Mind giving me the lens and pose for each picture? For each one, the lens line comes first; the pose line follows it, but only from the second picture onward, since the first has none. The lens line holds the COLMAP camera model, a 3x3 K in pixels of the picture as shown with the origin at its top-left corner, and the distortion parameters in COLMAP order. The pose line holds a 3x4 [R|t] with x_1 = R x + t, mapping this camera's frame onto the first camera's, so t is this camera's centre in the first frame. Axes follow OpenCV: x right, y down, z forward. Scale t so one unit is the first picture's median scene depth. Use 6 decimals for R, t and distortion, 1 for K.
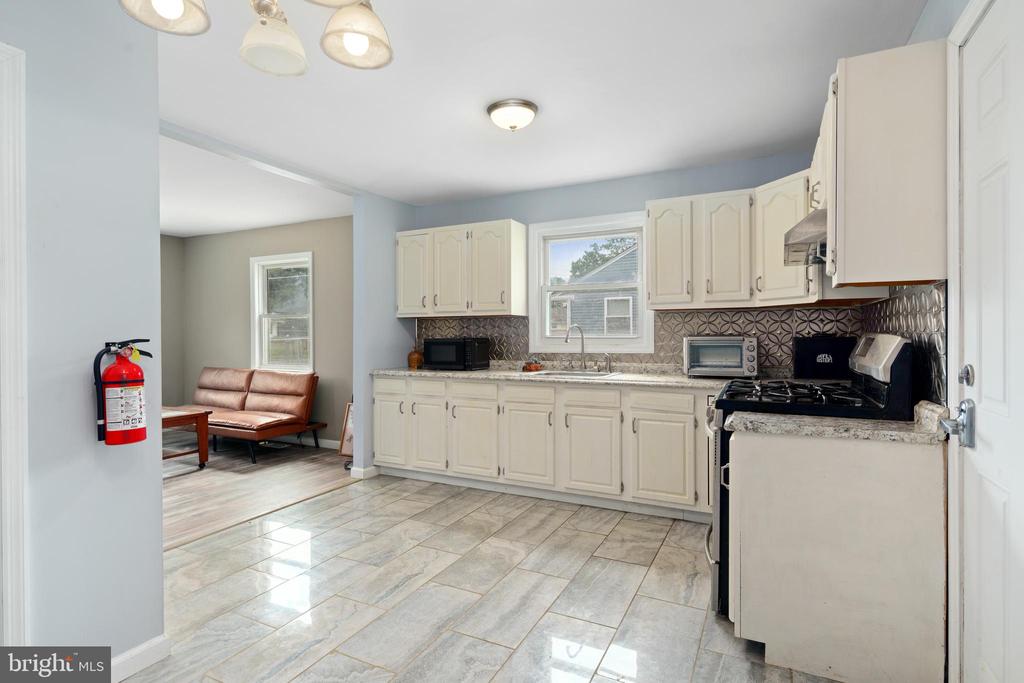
lens RADIAL K [[522.7, 0, 509.6], [0, 522.7, 336.2], [0, 0, 1]] dist [-0.000557, -0.000030]
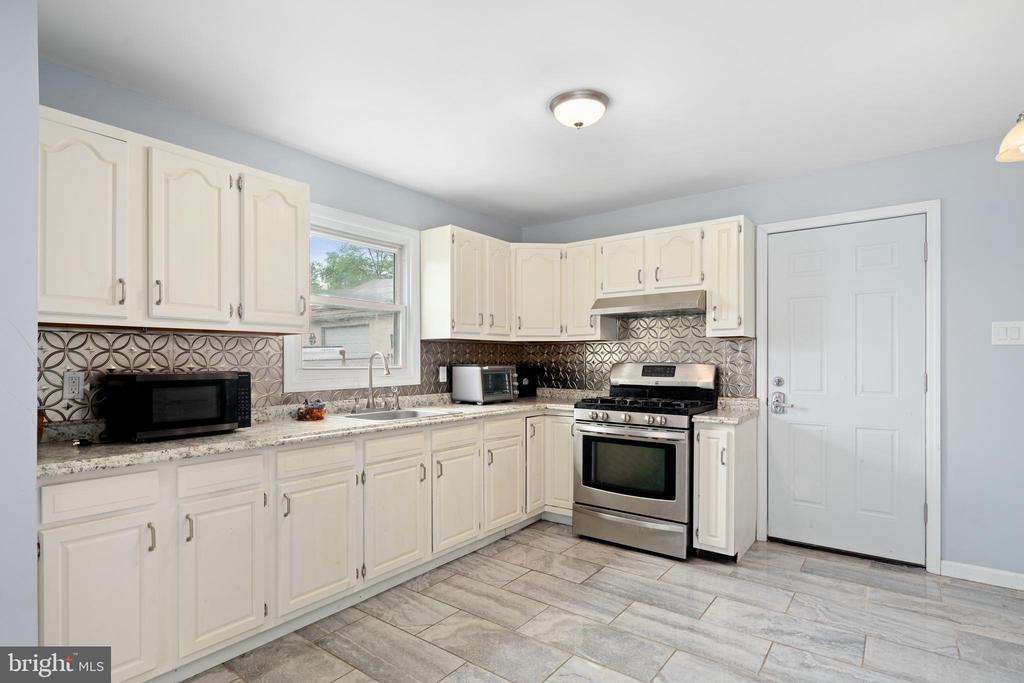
lens RADIAL K [[504.0, 0, 510.8], [0, 504.0, 365.5], [0, 0, 1]] dist [-0.002707, -0.000406]
pose [[0.191258, -0.001861, 0.981538, -0.652895], [0.004994, 0.999987, 0.000923, -0.001440], [-0.981527, 0.004725, 0.191265, 0.752459]]
